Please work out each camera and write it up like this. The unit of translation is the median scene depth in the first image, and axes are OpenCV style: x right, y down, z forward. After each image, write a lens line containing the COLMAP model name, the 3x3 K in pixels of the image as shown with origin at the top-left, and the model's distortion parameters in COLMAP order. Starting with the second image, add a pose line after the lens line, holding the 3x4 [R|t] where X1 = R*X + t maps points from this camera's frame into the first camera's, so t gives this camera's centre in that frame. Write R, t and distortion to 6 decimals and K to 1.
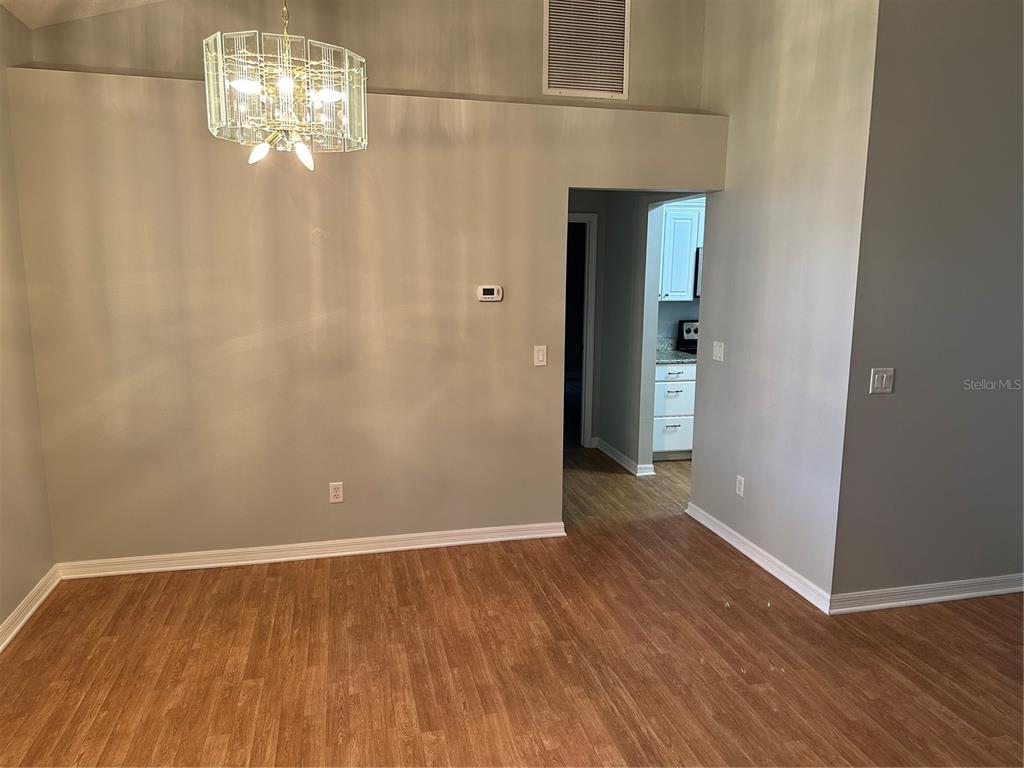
lens RADIAL K [[730.7, 0, 519.9], [0, 730.7, 382.0], [0, 0, 1]] dist [0.019347, -0.025495]
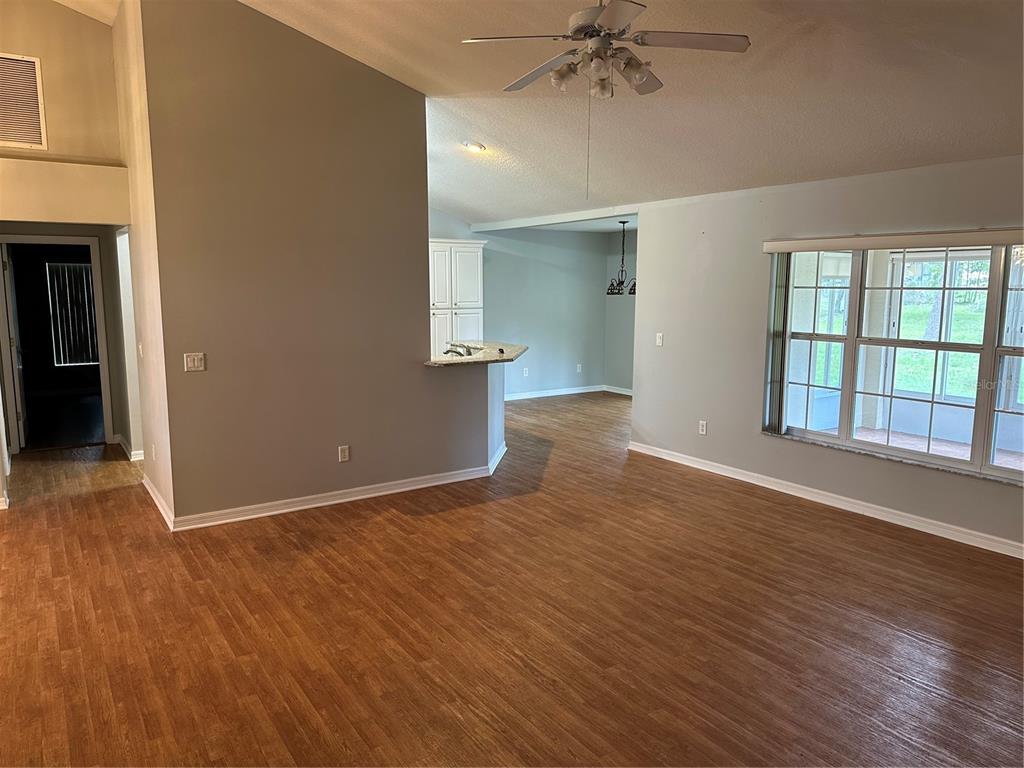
lens RADIAL K [[730.7, 0, 505.9], [0, 730.7, 384.4], [0, 0, 1]] dist [0.019347, -0.025495]
pose [[0.943228, -0.057188, 0.327186, 0.113582], [0.064056, 0.997894, -0.010245, 0.018102], [-0.325911, 0.030622, 0.944905, -0.103247]]
